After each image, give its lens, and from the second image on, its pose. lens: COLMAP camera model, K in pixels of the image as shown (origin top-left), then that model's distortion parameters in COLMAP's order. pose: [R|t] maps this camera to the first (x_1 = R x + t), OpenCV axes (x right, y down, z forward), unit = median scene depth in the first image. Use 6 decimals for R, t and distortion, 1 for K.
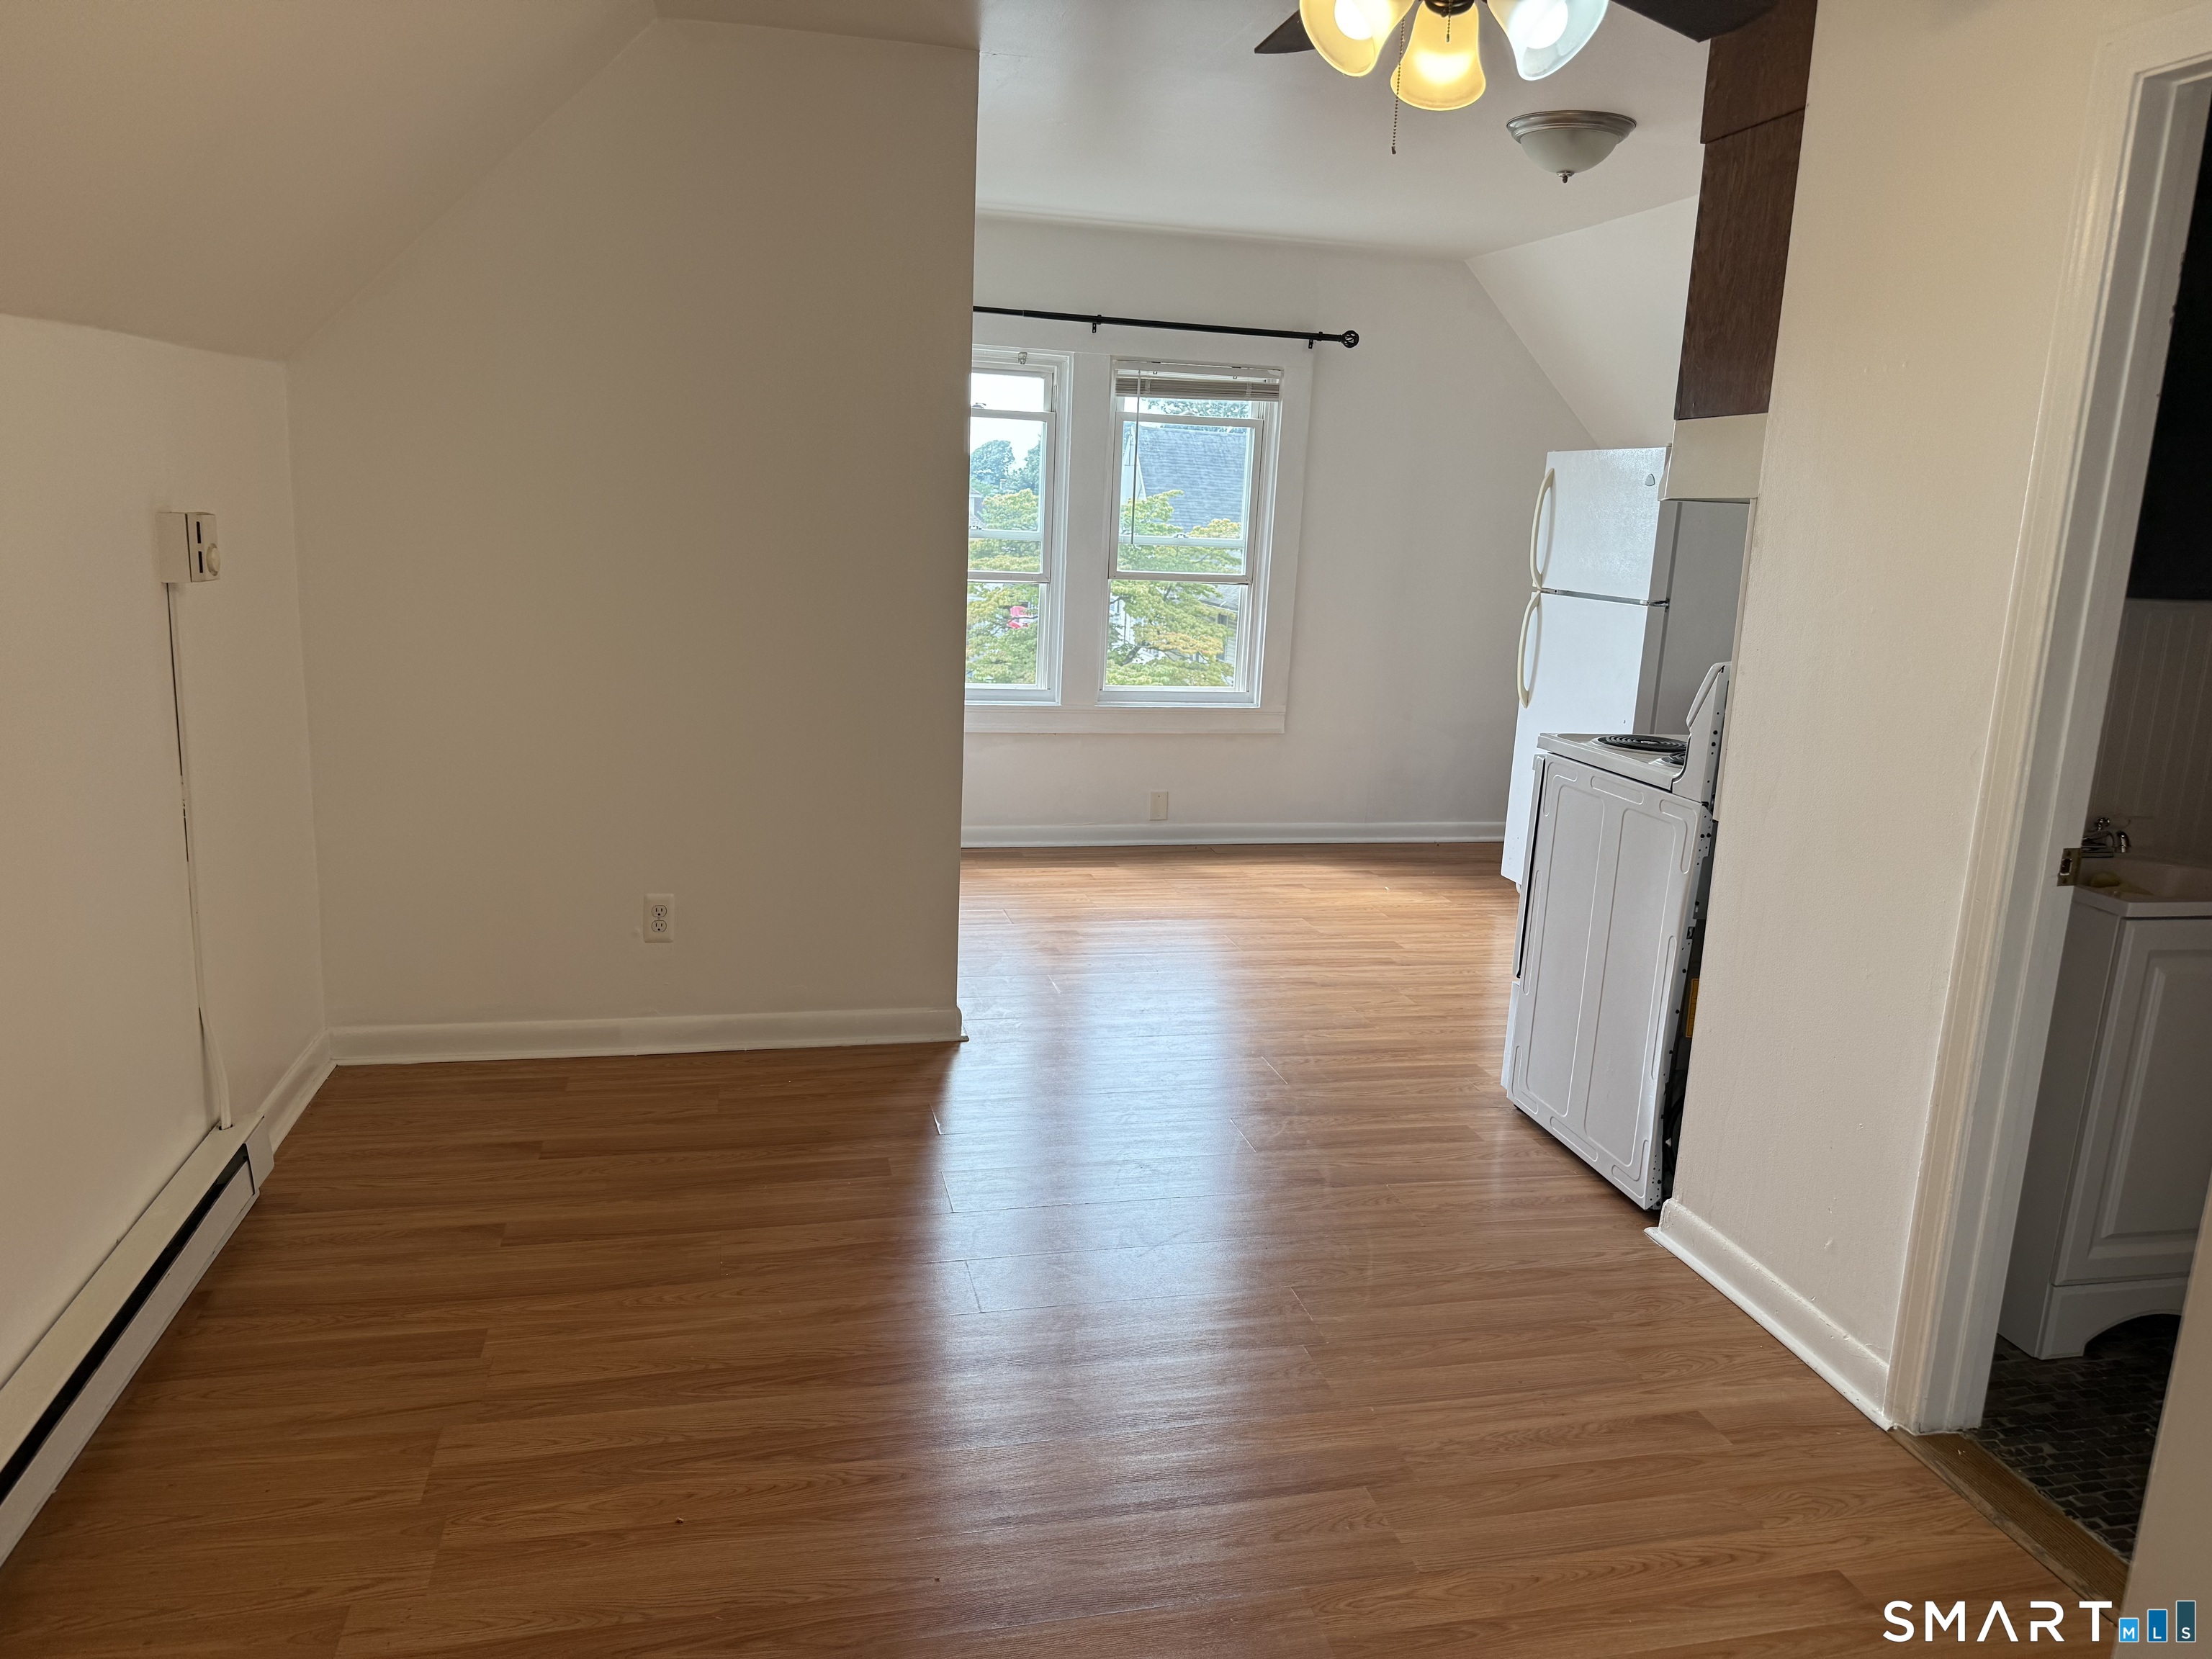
lens RADIAL K [[1549.8, 0, 1106.0], [0, 1549.8, 829.5], [0, 0, 1]] dist [0.160674, -0.282109]
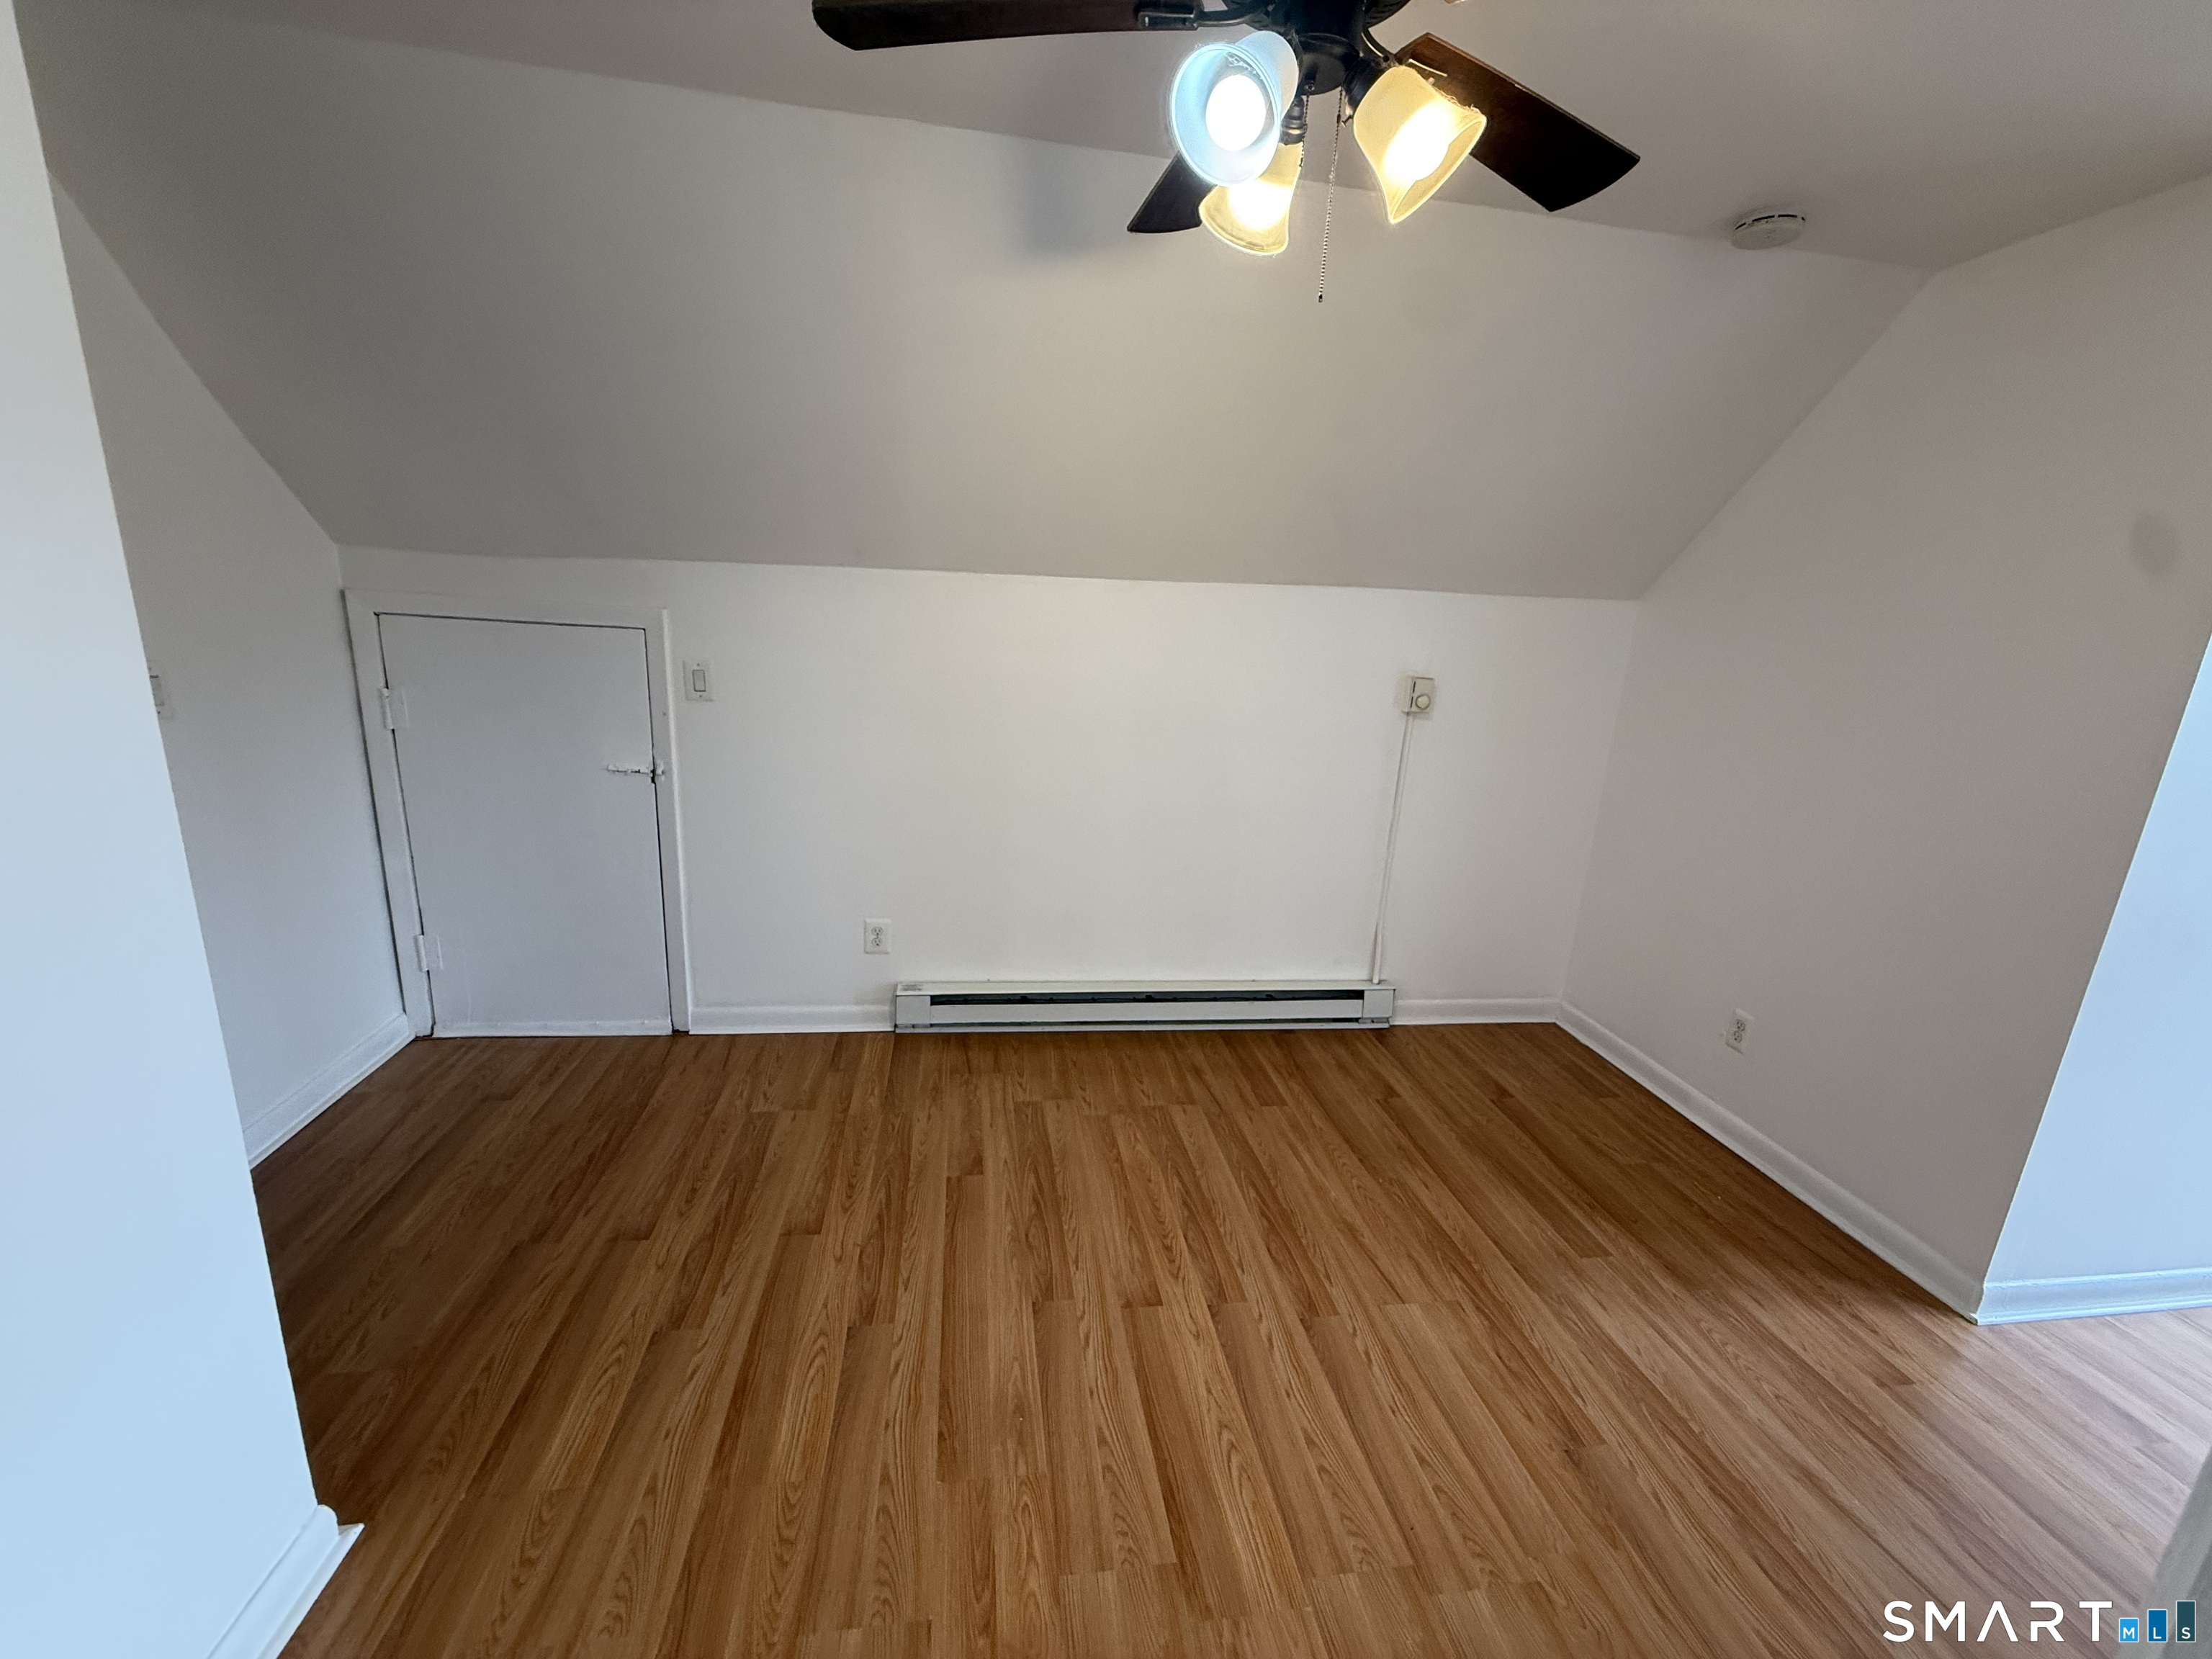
lens RADIAL K [[876.6, 0, 1106.0], [0, 876.6, 829.5], [0, 0, 1]] dist [0.000865, -0.000039]
pose [[-0.079838, 0.191052, -0.978328, 0.259615], [-0.267396, 0.941384, 0.205659, -0.065813], [0.960274, 0.278020, -0.024071, 0.326516]]
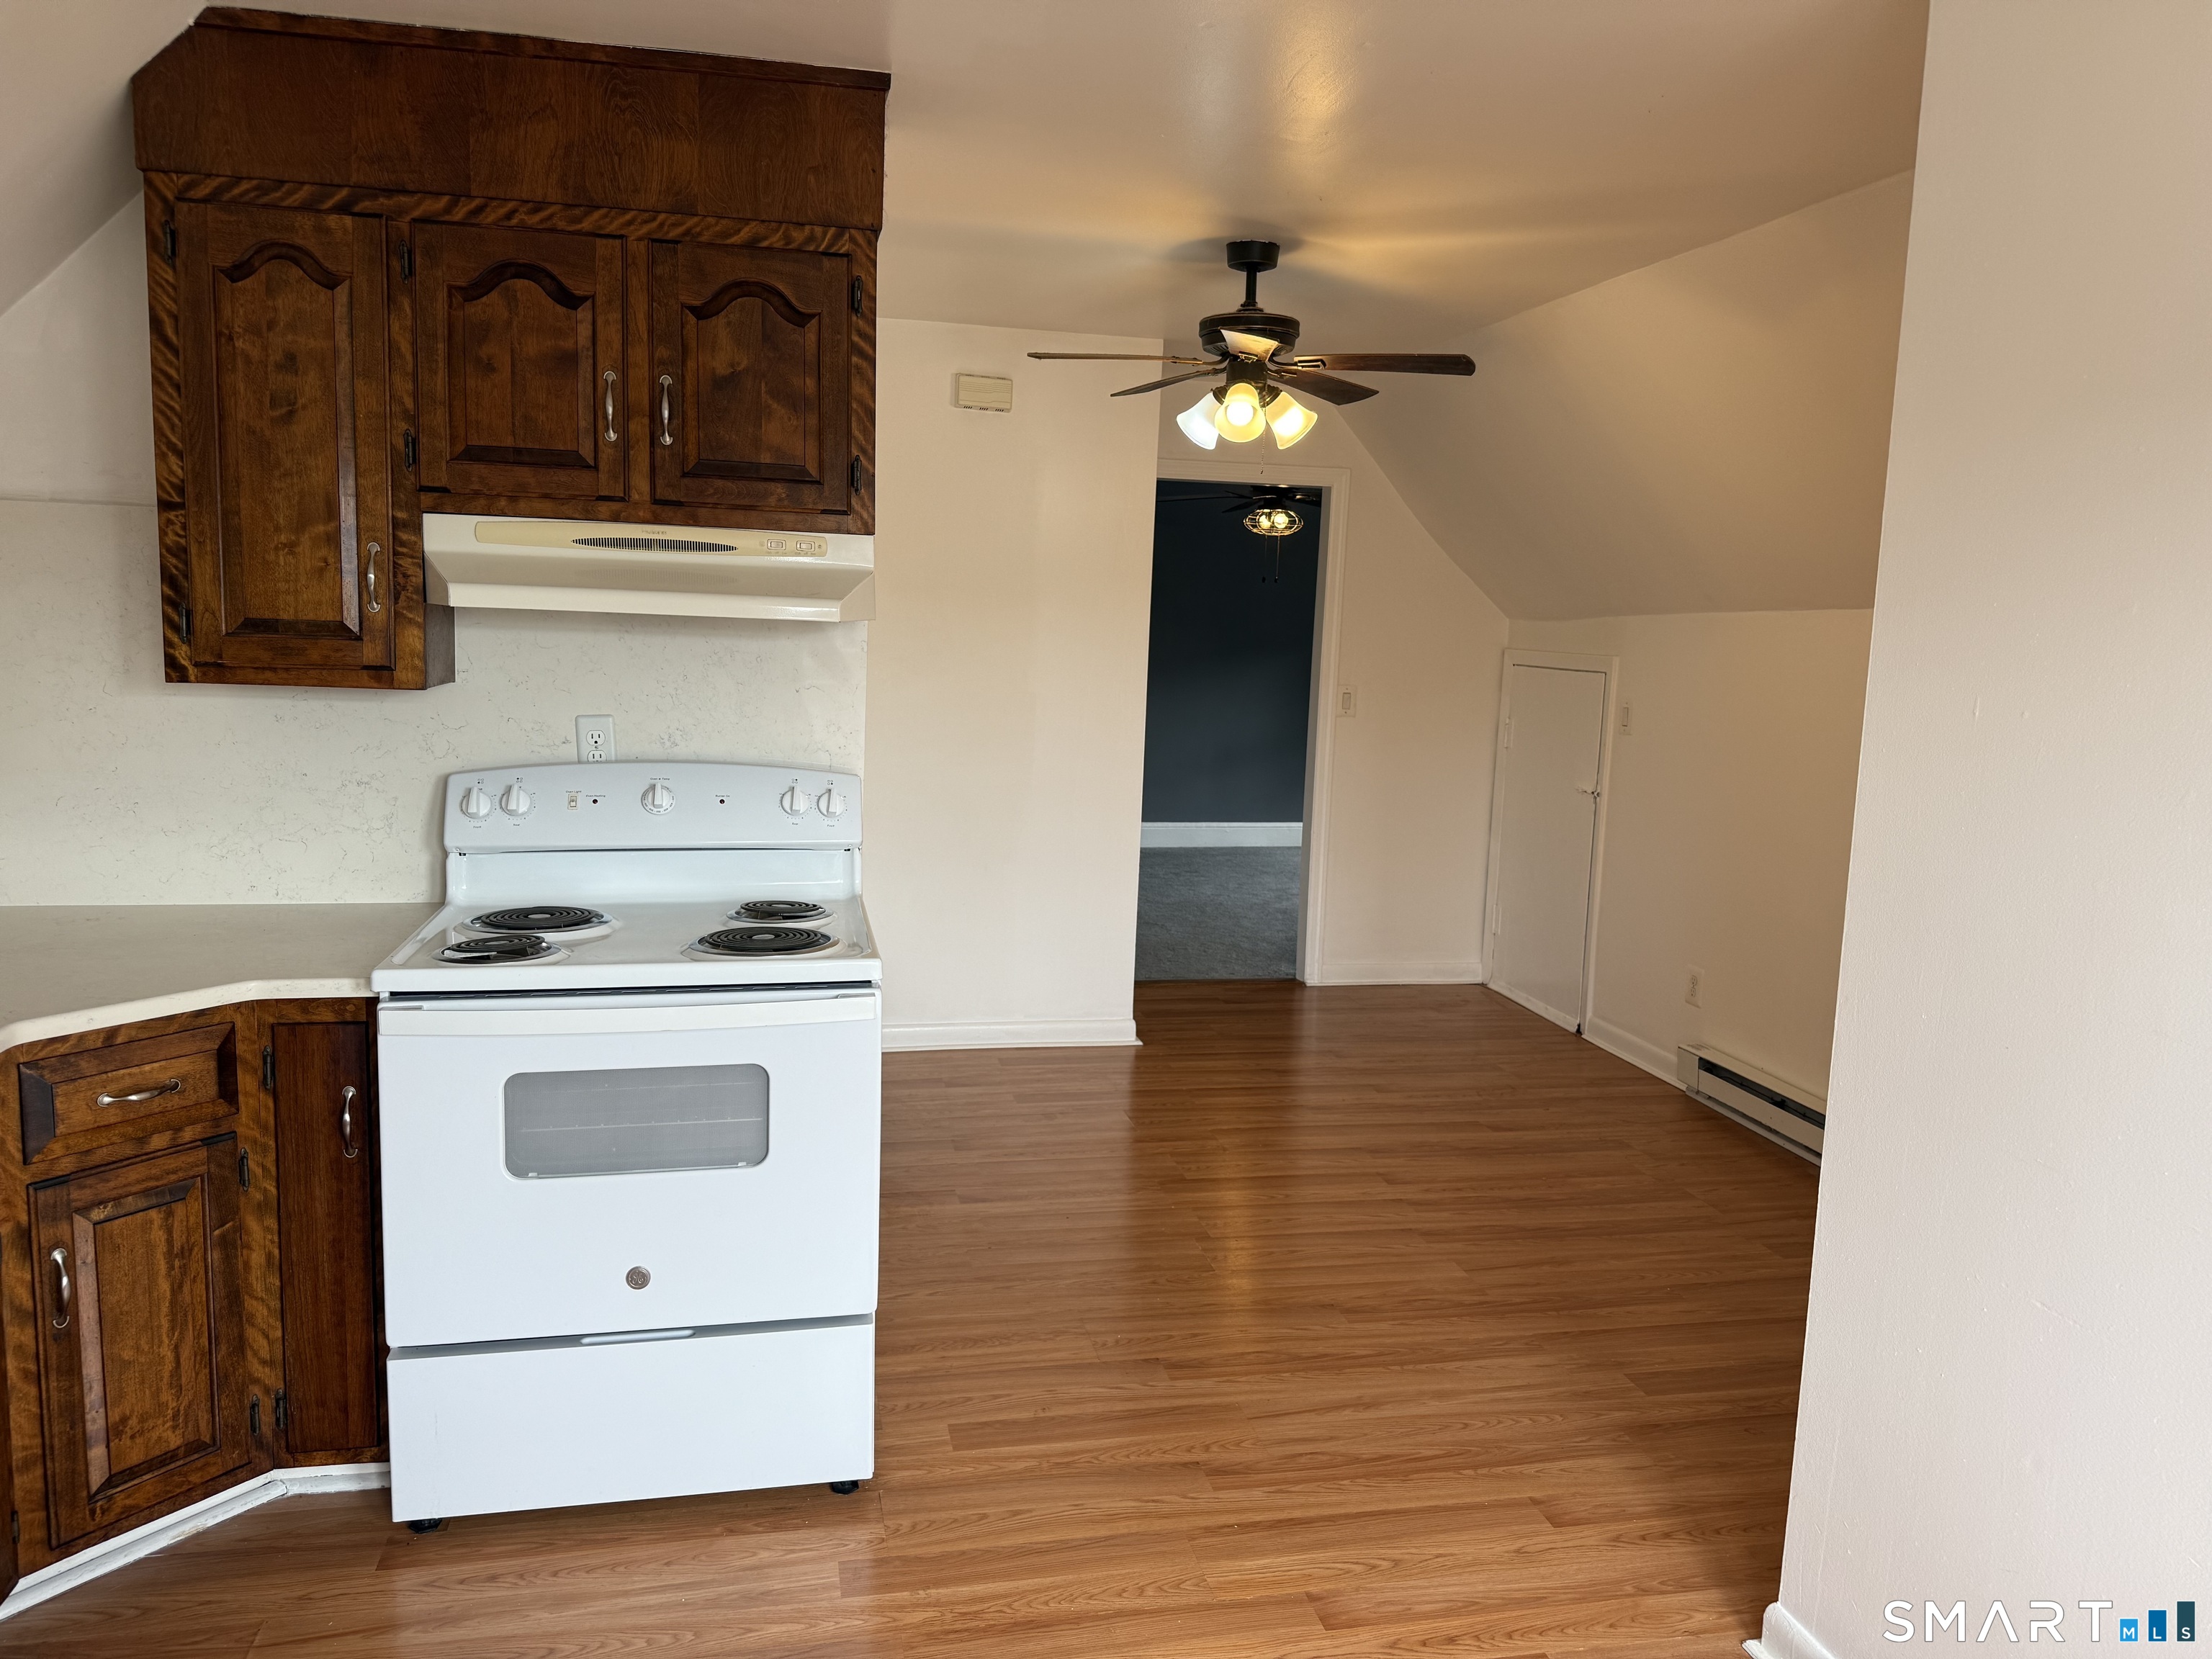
lens RADIAL K [[1532.4, 0, 1115.7], [0, 1532.4, 821.3], [0, 0, 1]] dist [0.081020, -0.121735]
pose [[-0.996923, -0.078327, -0.002978, 0.111299], [-0.074826, 0.939665, 0.333812, -0.214503], [-0.023349, 0.333008, -0.942635, 0.989817]]
